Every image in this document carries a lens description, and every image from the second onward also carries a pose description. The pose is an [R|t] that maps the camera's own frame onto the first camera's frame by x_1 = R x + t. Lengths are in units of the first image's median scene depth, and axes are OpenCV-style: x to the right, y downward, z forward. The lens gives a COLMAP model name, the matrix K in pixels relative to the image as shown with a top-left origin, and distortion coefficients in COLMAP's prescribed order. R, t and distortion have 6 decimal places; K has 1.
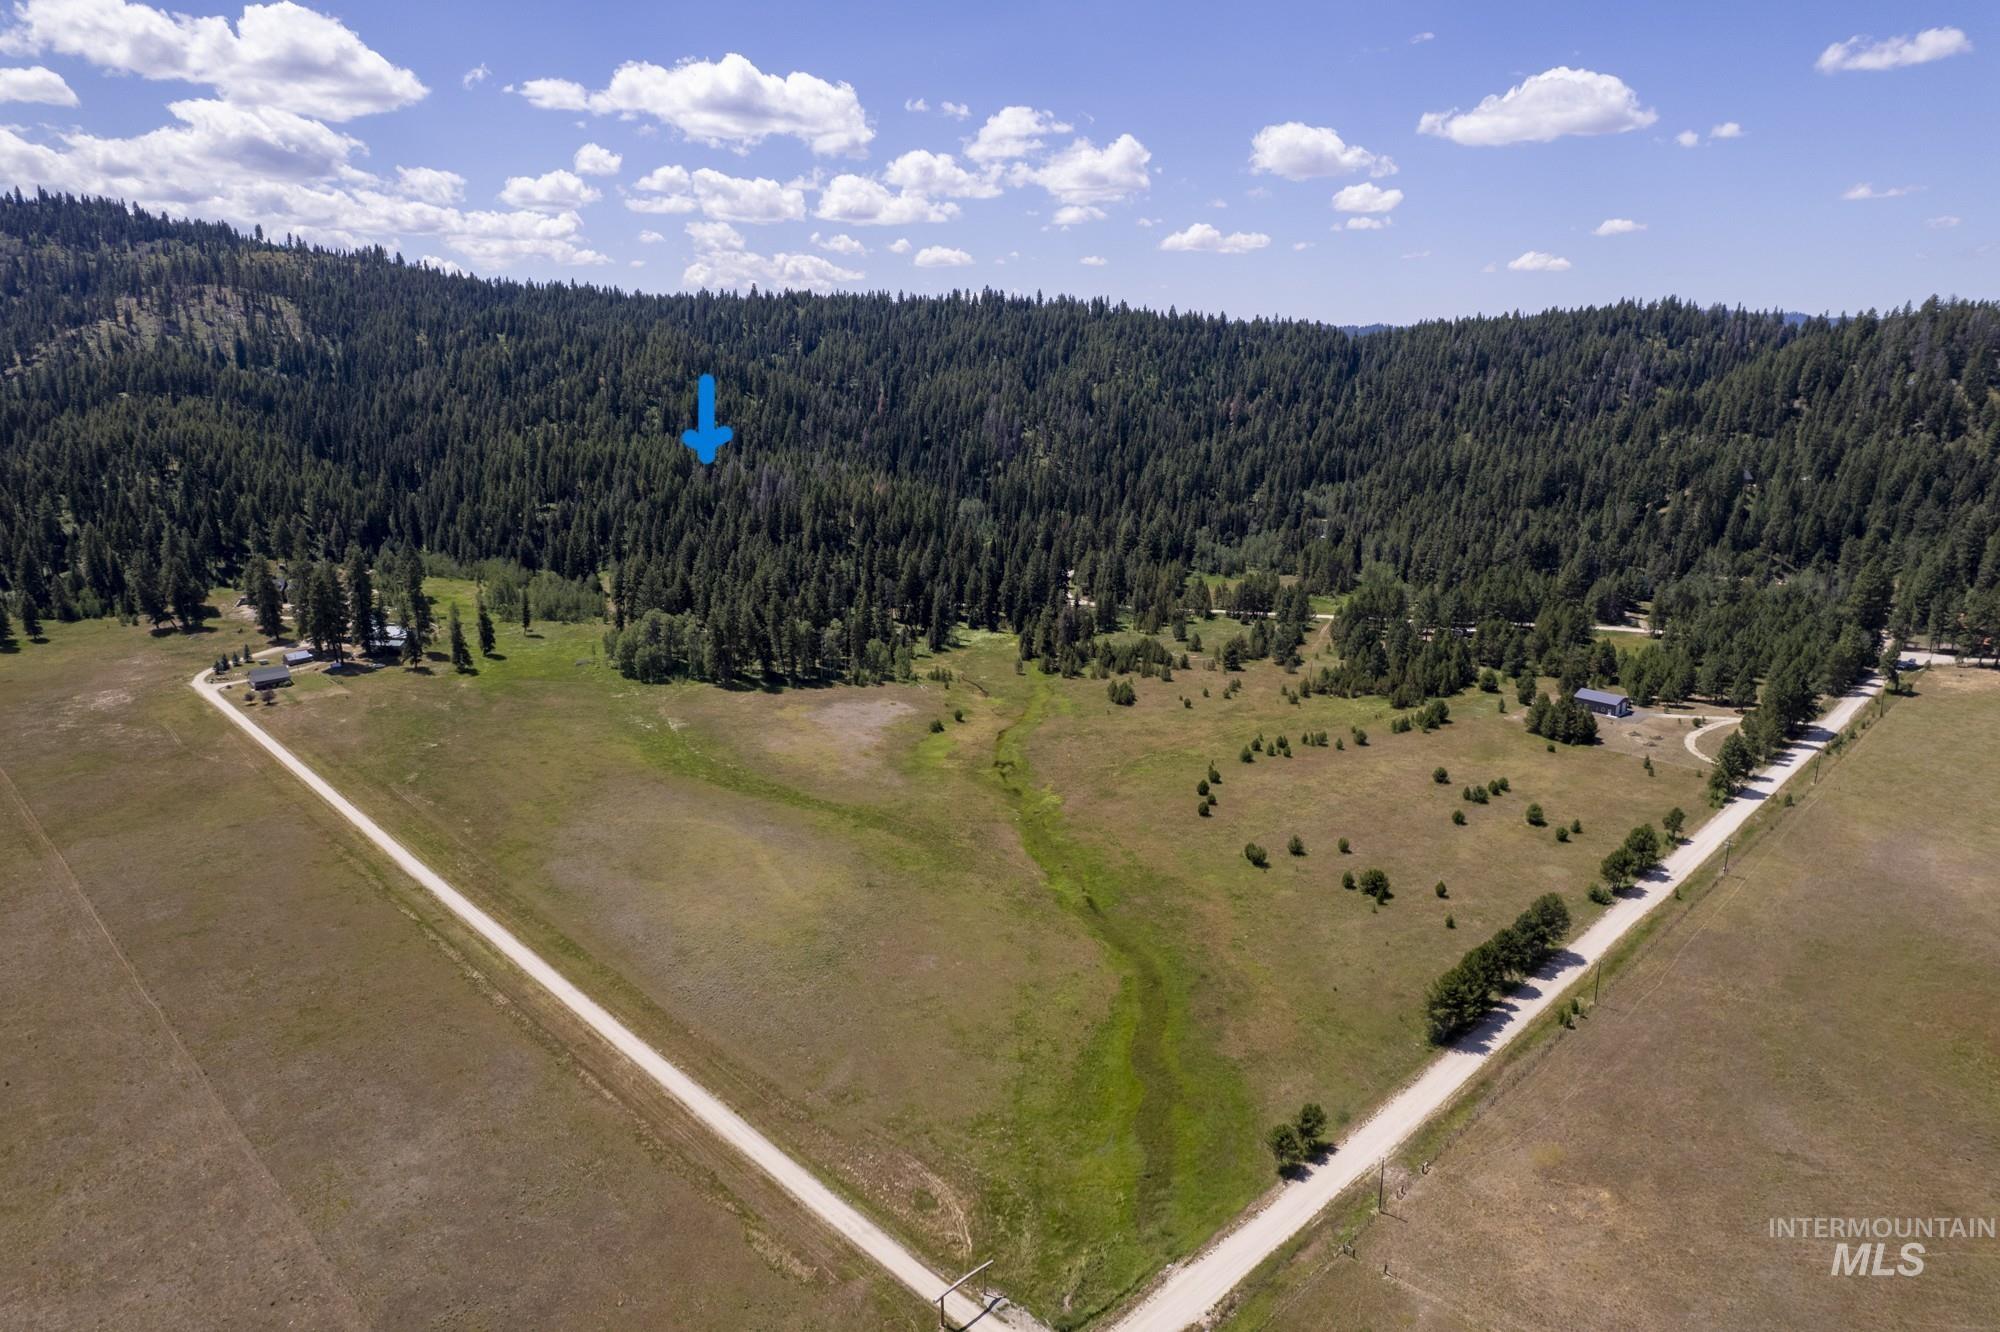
lens RADIAL K [[1283.0, 0, 1008.0], [0, 1283.0, 664.5], [0, 0, 1]] dist [-0.080663, 0.076805]
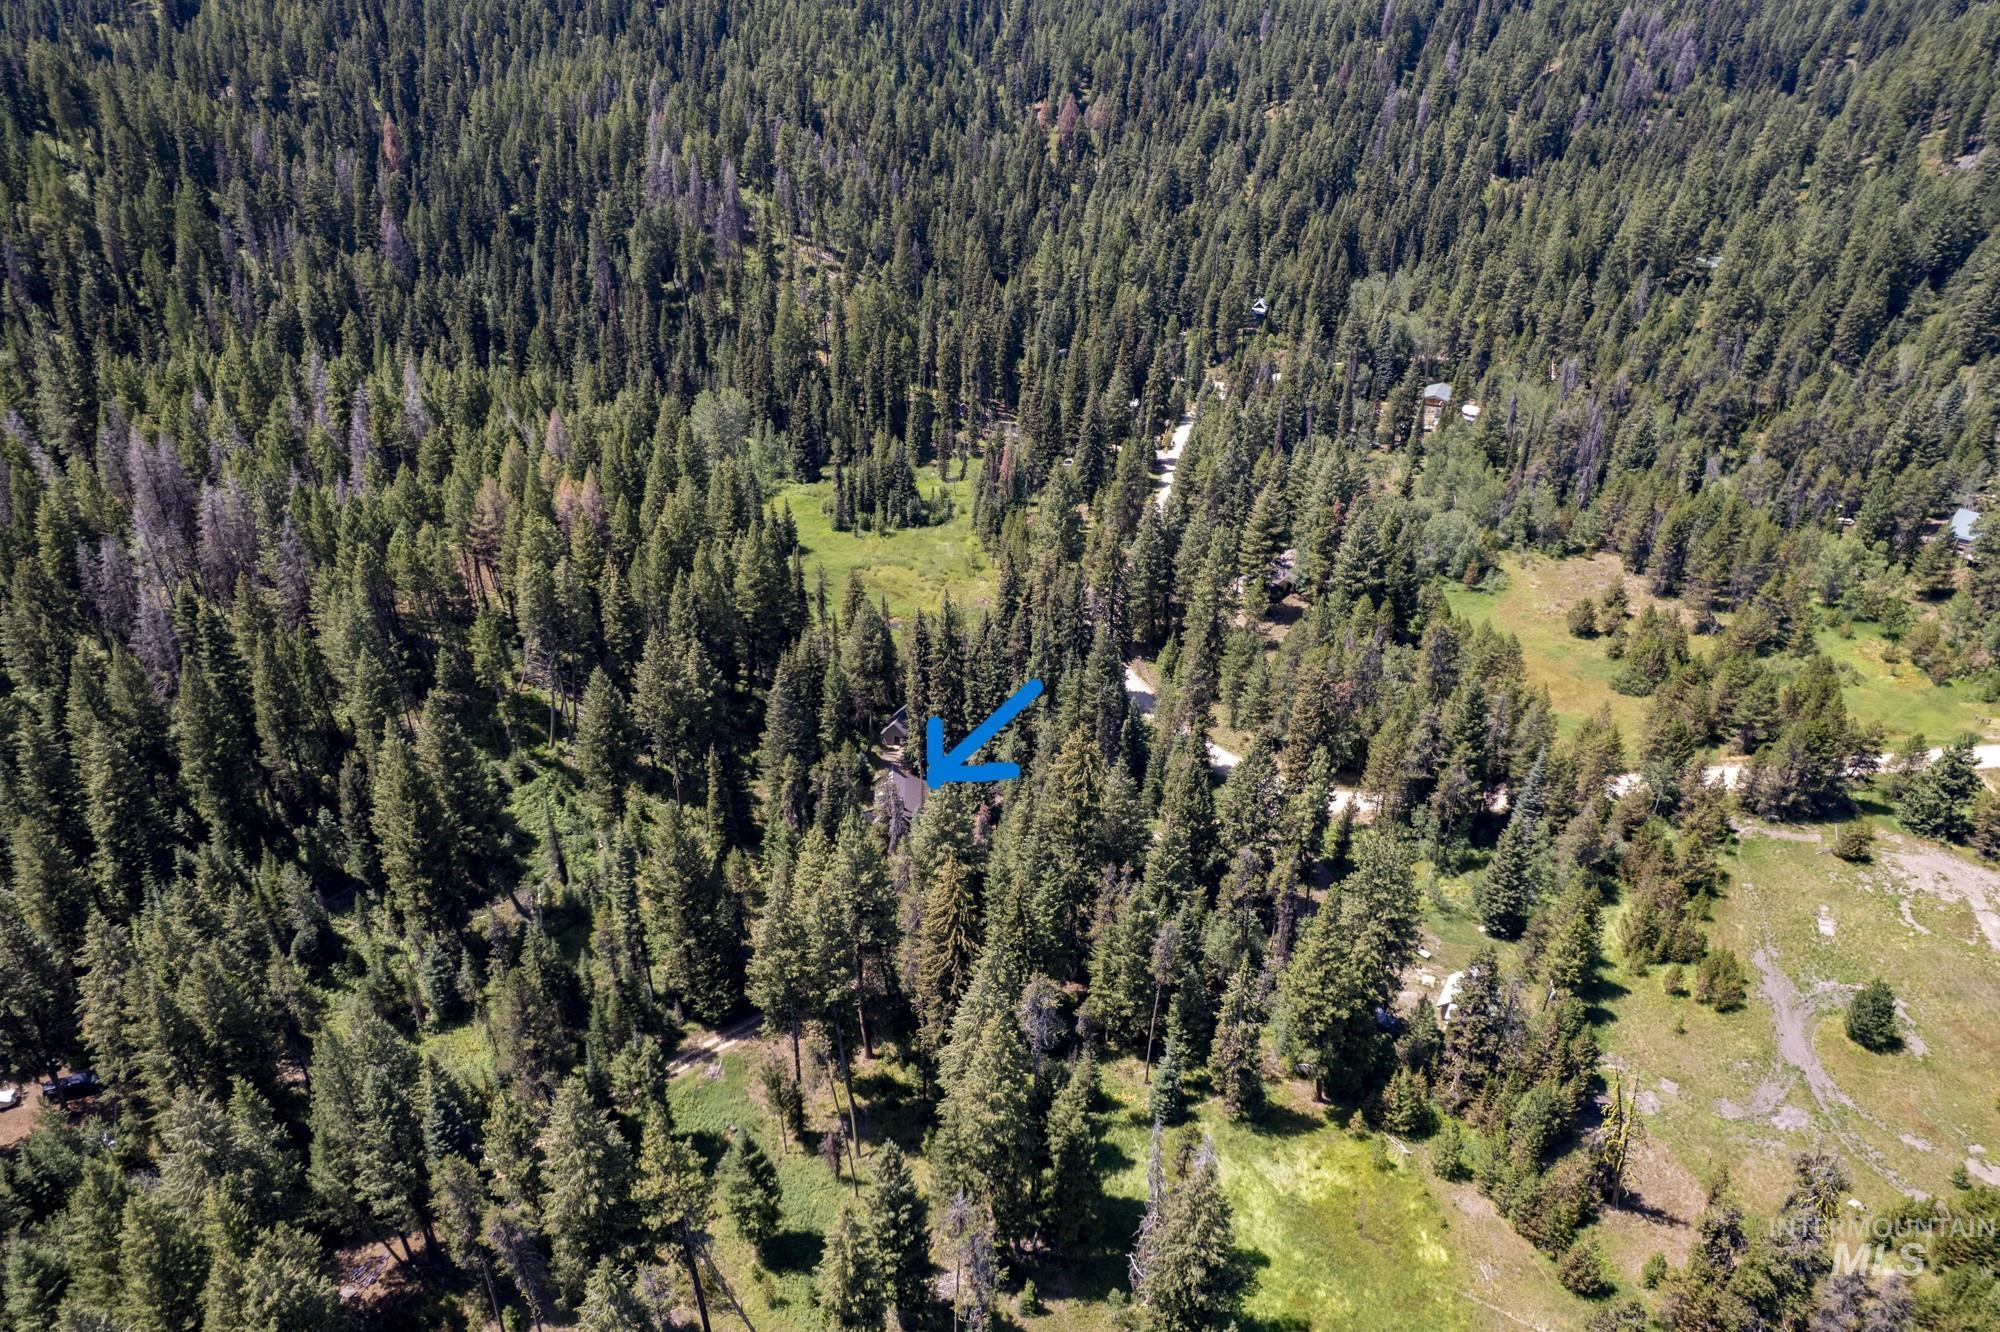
lens RADIAL K [[1283.0, 0, 1008.0], [0, 1283.0, 664.5], [0, 0, 1]] dist [-0.080663, 0.076805]
pose [[0.927659, -0.175413, 0.329664, -0.078620], [0.094446, 0.964314, 0.247343, -0.115580], [-0.361287, -0.198314, 0.911122, 0.477941]]
